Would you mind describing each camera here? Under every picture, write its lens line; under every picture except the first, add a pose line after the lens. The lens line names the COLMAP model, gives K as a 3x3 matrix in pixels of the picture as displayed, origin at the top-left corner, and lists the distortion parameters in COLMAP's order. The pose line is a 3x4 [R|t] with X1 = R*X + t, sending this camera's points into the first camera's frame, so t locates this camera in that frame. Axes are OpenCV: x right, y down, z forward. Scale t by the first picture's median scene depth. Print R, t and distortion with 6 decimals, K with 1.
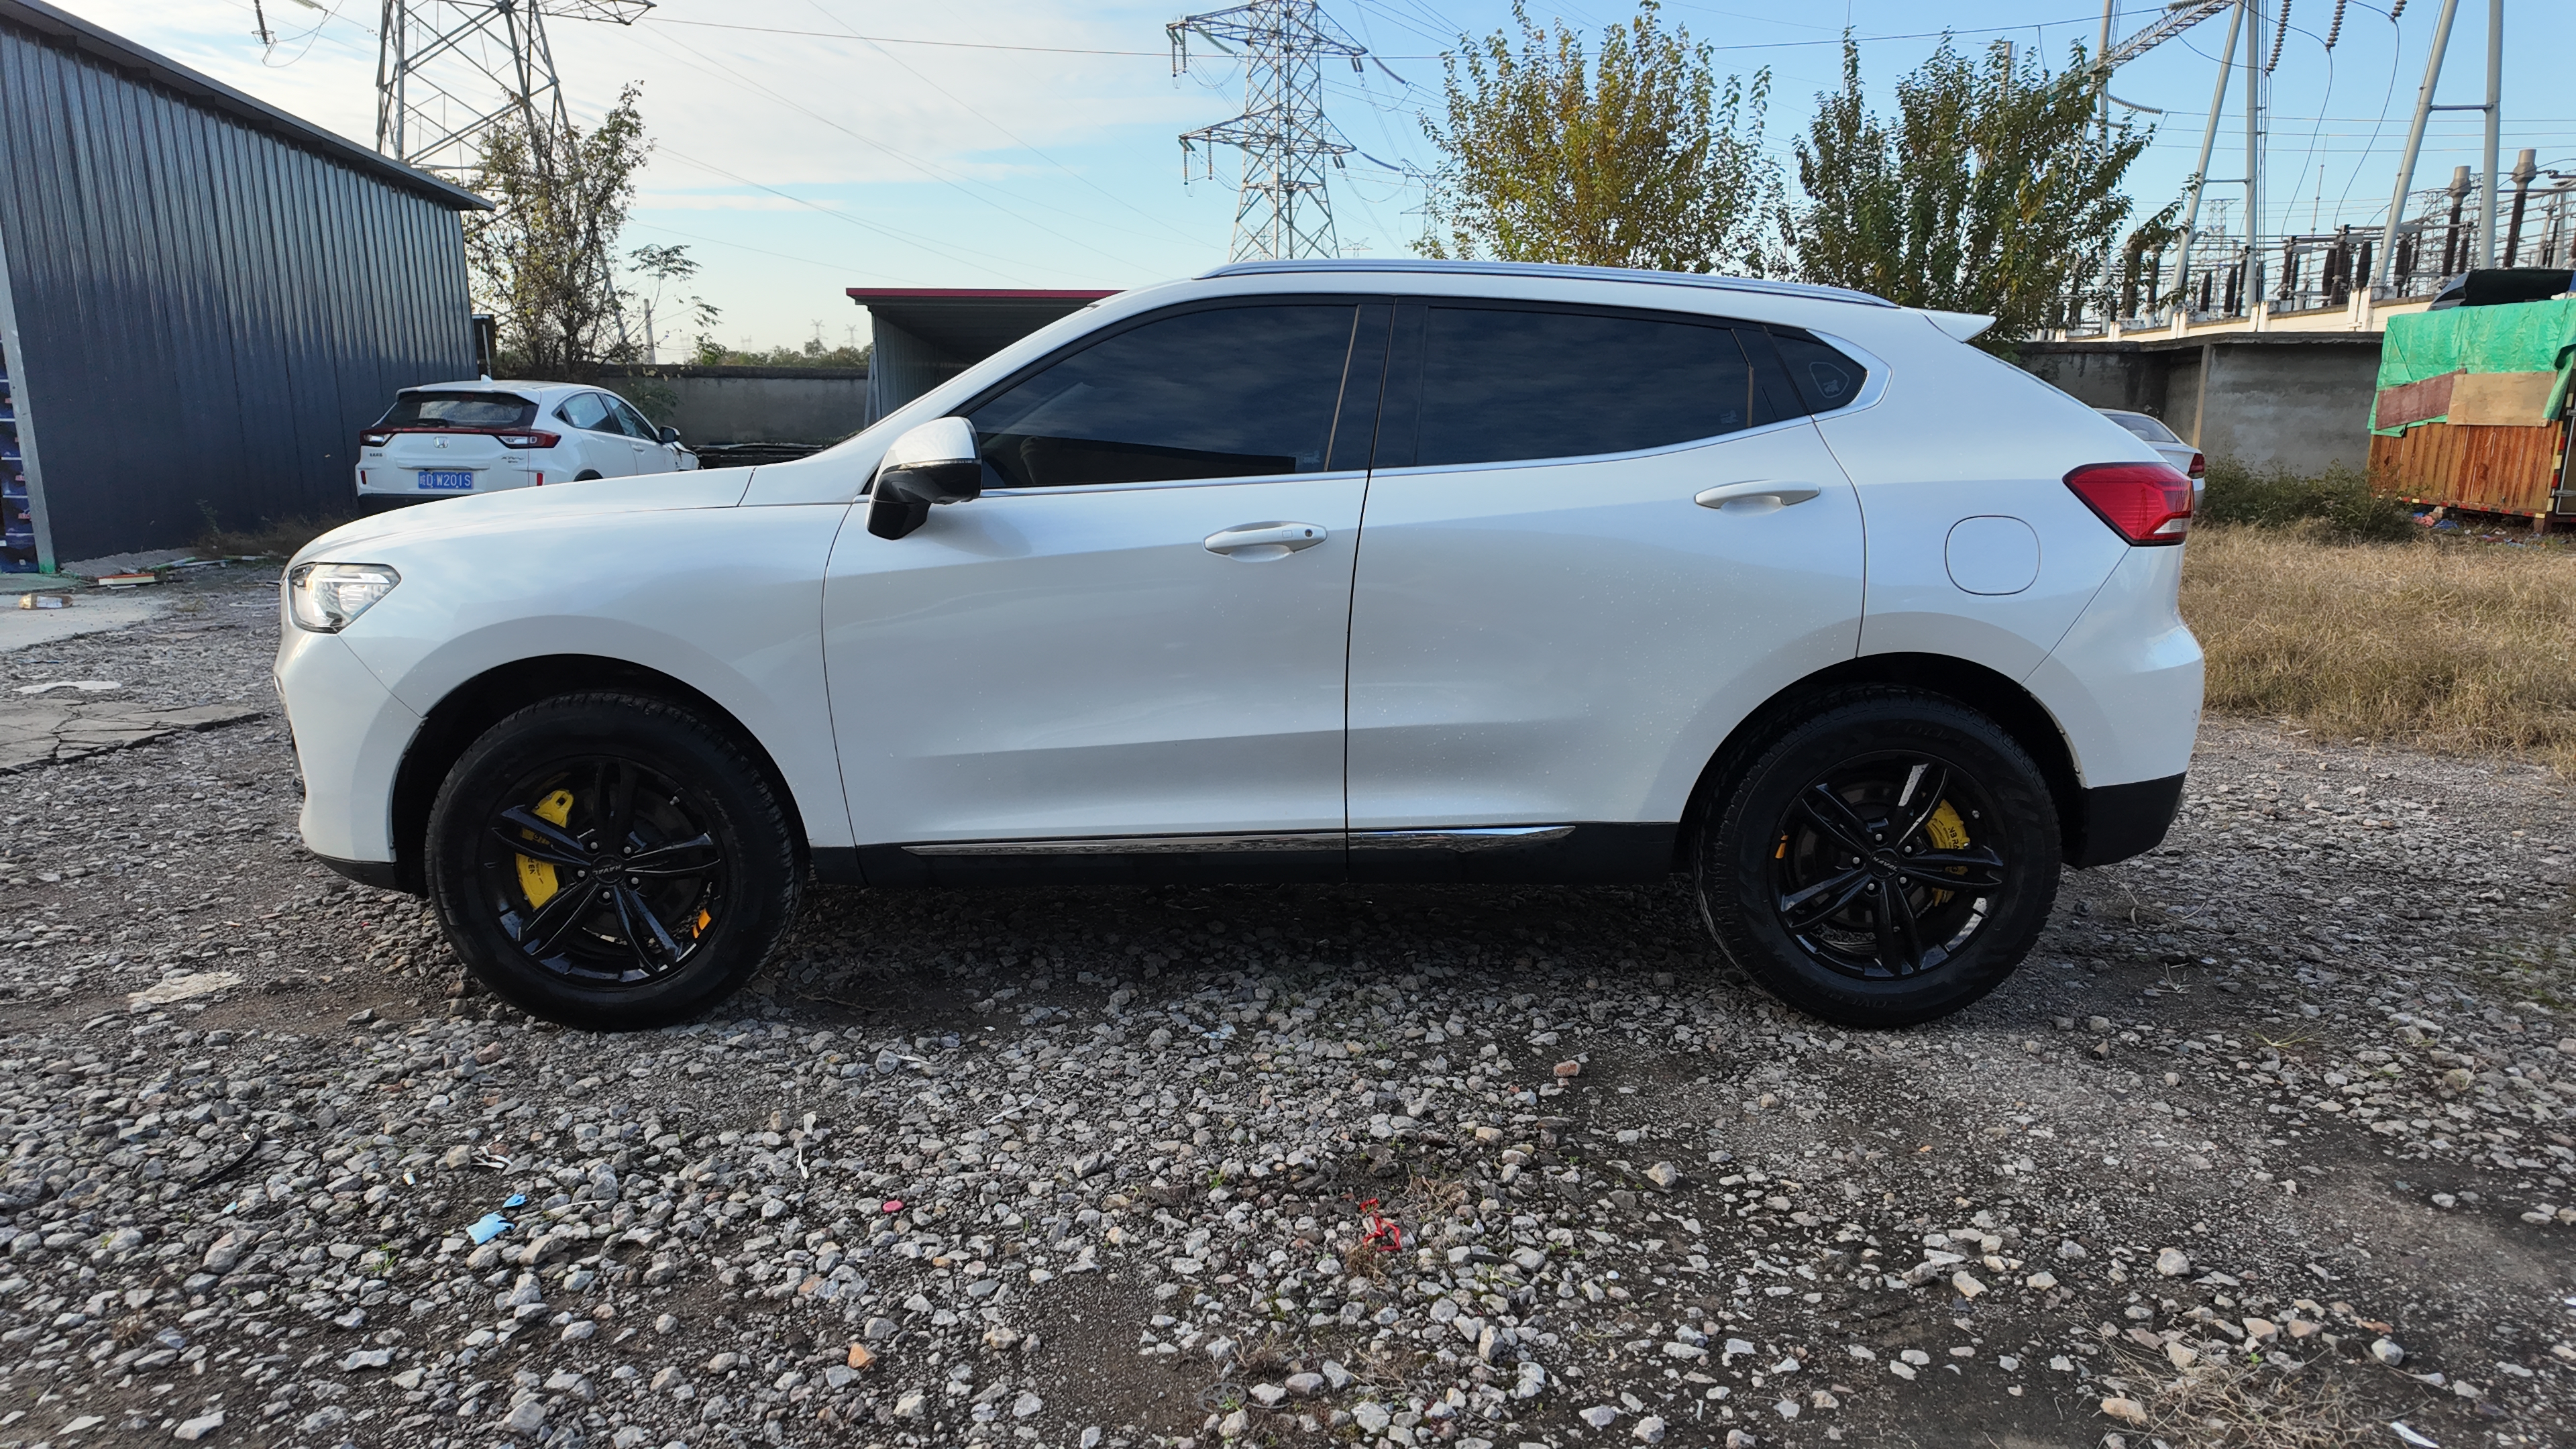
lens RADIAL K [[1536.5, 0, 1341.7], [0, 1536.5, 728.9], [0, 0, 1]] dist [0.013505, -0.012032]
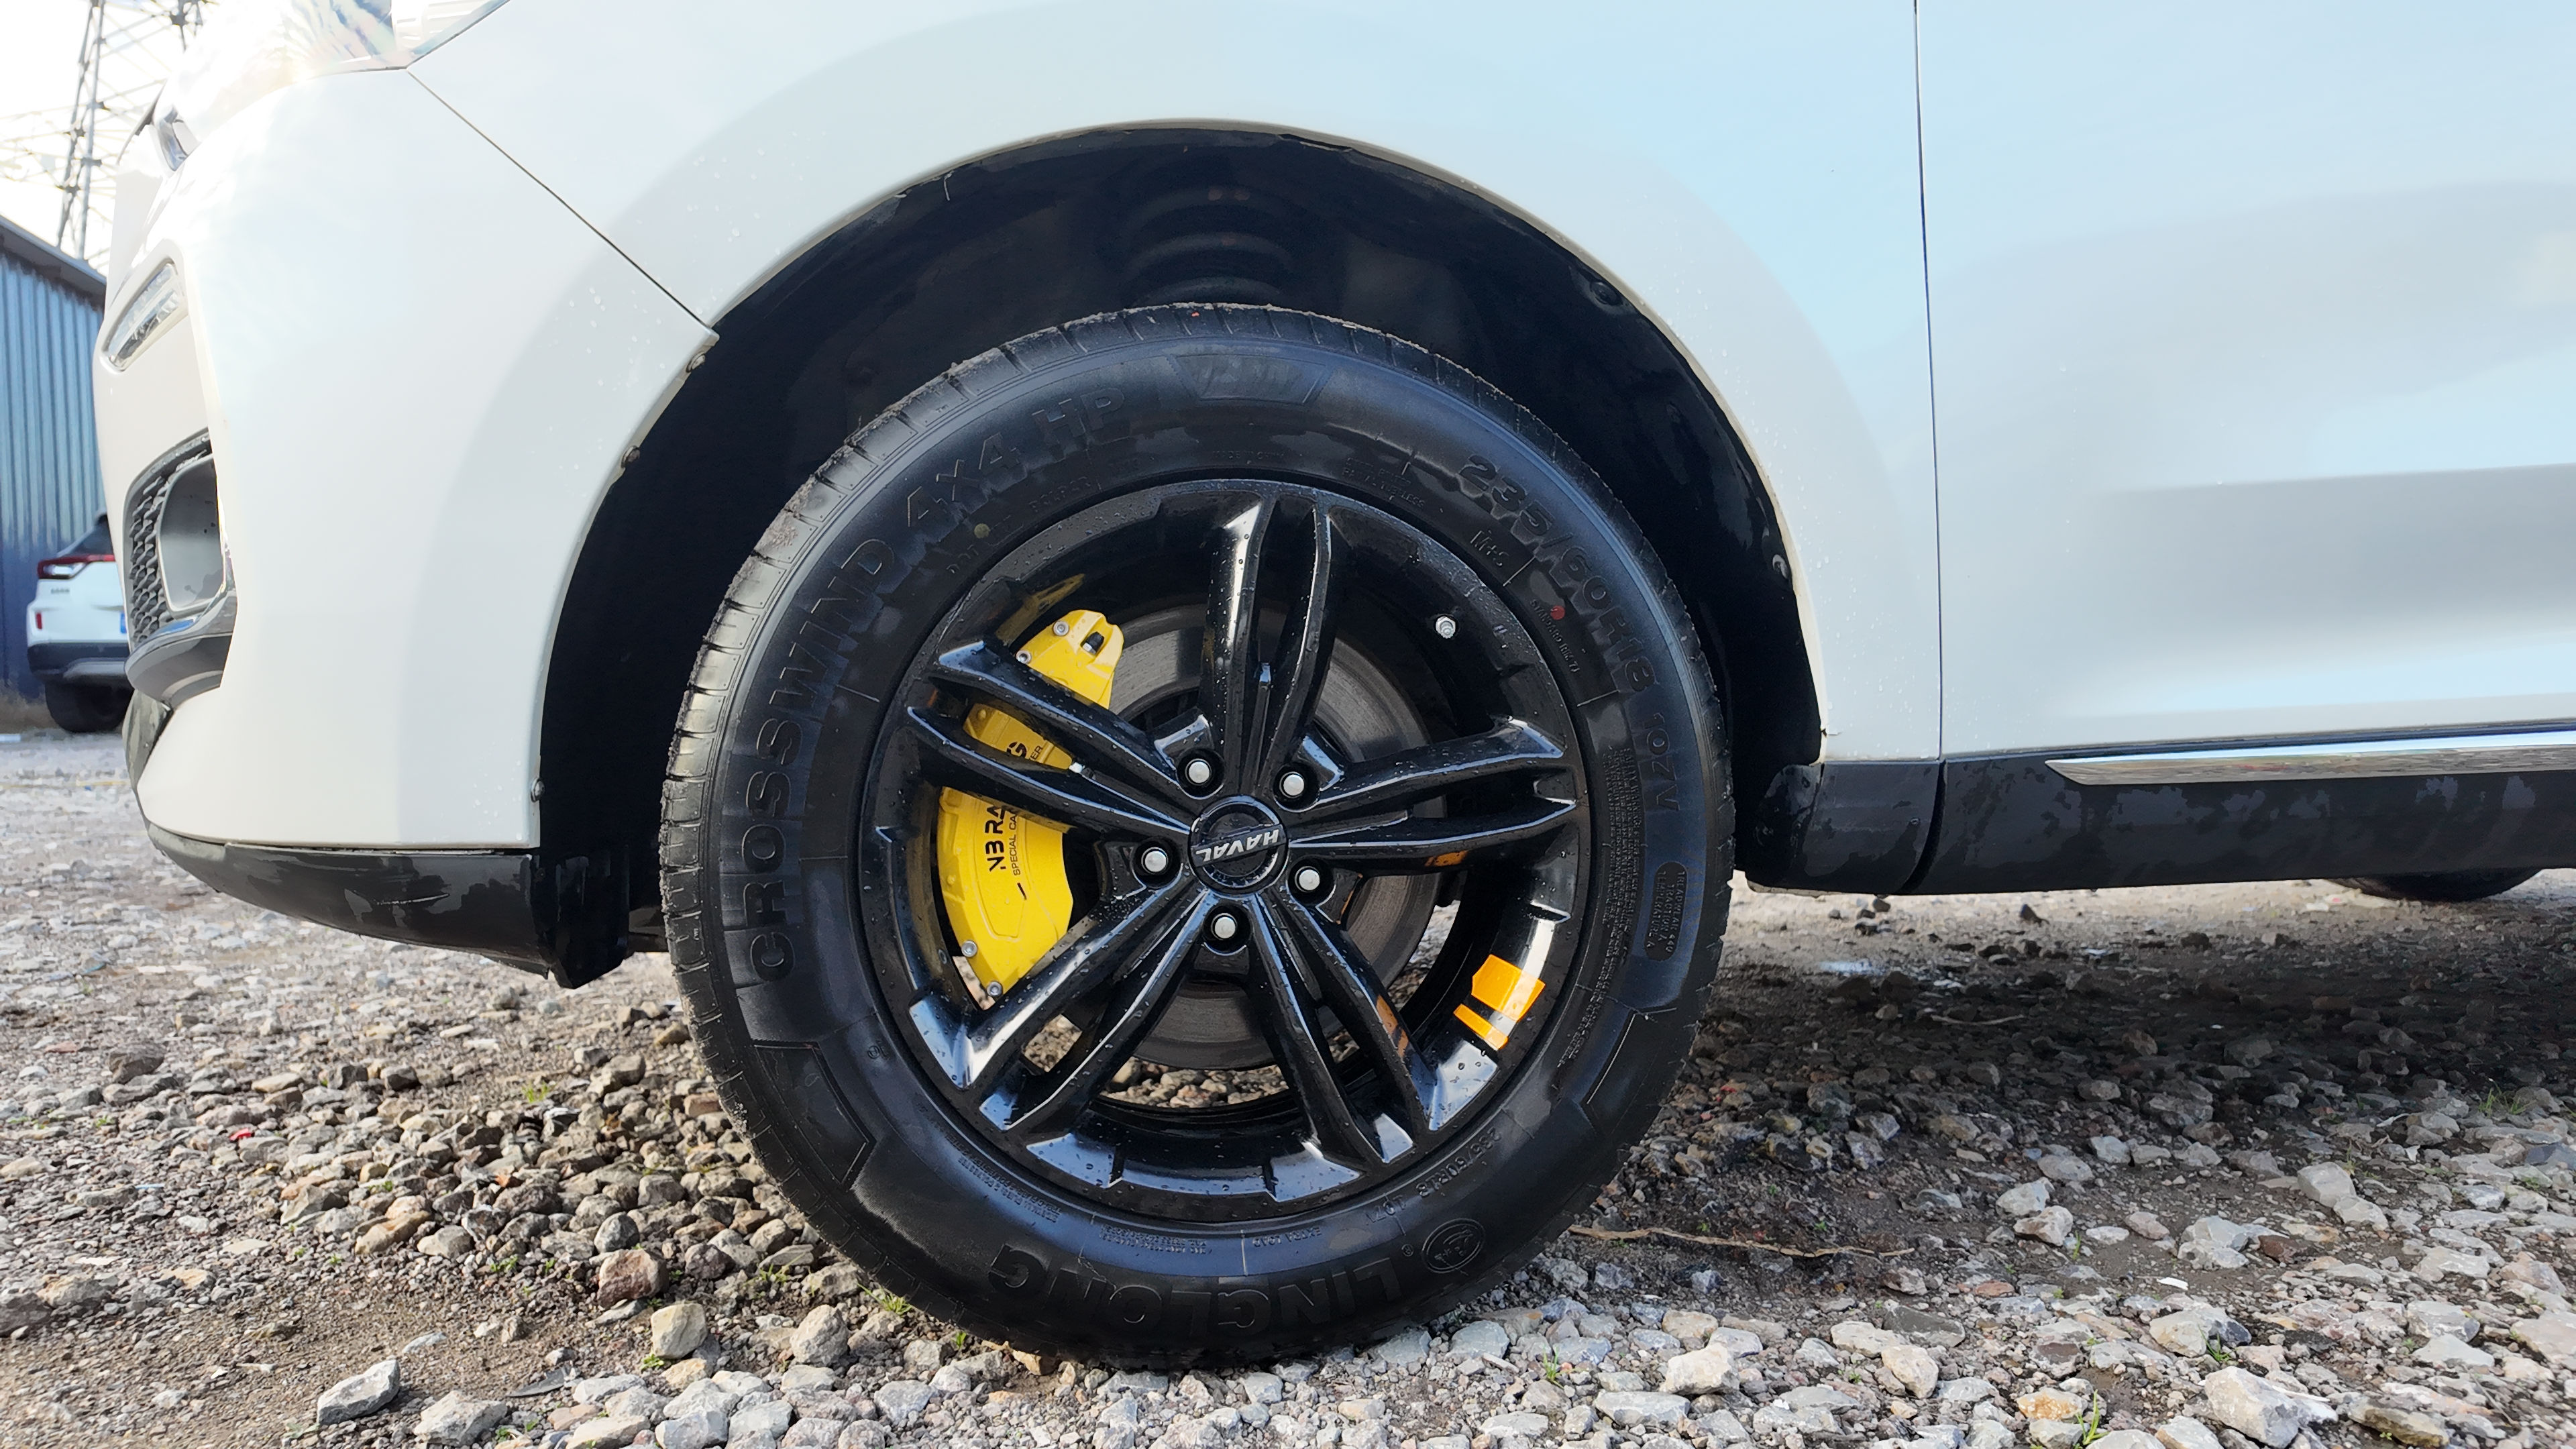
lens RADIAL K [[1536.5, 0, 1316.5], [0, 1536.5, 718.2], [0, 0, 1]] dist [0.013505, -0.012032]
pose [[0.987622, -0.020431, 0.155514, -0.506472], [0.045541, 0.986120, -0.159669, 0.116417], [-0.150093, 0.164775, 0.974844, 0.671661]]
